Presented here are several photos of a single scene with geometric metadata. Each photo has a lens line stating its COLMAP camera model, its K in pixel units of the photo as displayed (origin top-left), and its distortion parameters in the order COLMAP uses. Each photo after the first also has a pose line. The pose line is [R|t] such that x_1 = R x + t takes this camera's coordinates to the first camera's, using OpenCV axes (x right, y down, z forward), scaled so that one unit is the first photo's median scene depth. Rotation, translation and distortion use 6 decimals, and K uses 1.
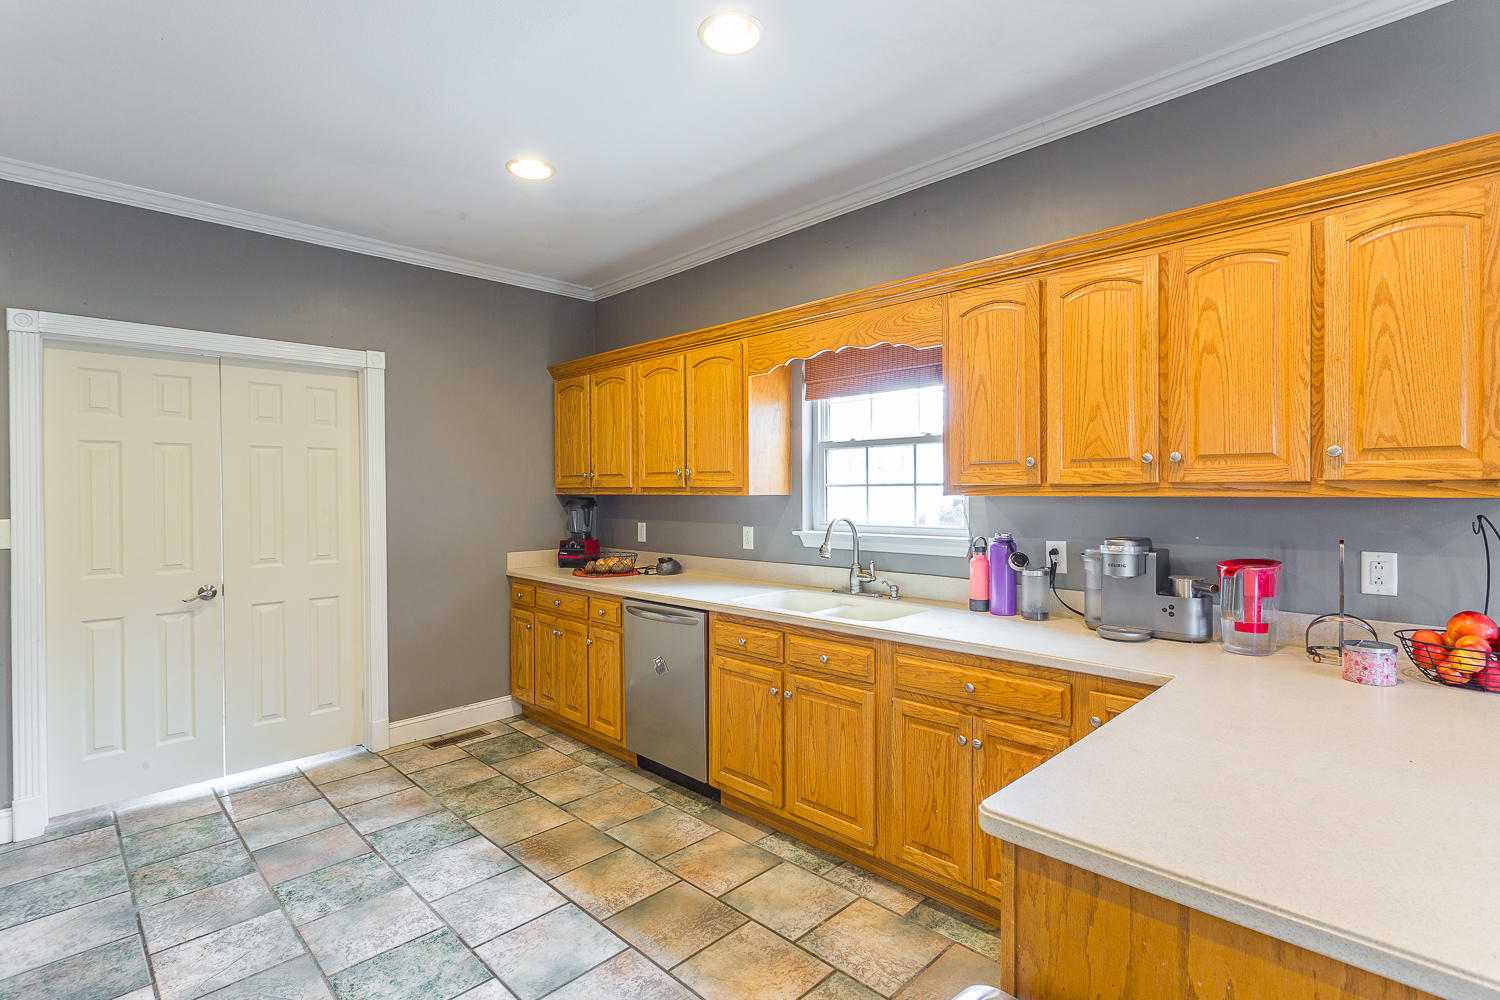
lens RADIAL K [[717.5, 0, 741.9], [0, 717.5, 503.7], [0, 0, 1]] dist [0.008613, 0.002352]
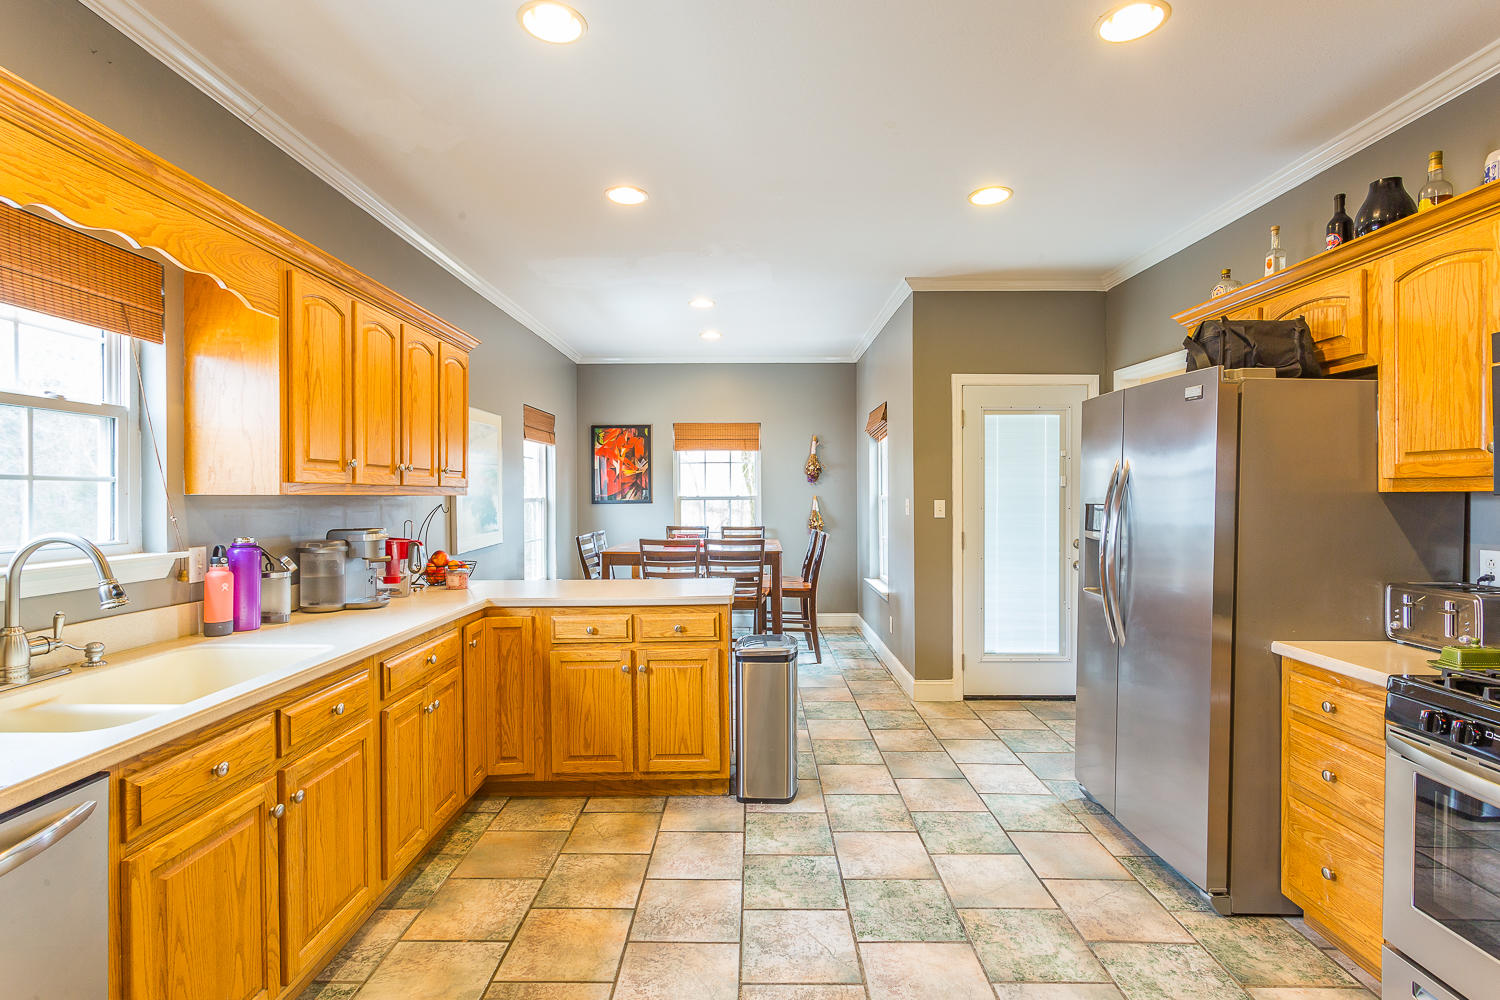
lens RADIAL K [[717.5, 0, 759.4], [0, 717.5, 495.2], [0, 0, 1]] dist [0.008613, 0.002352]
pose [[-0.698168, -0.000990, 0.715934, -0.617047], [0.010540, 0.999876, 0.011661, -0.012732], [-0.715857, 0.015687, -0.698071, 1.005518]]
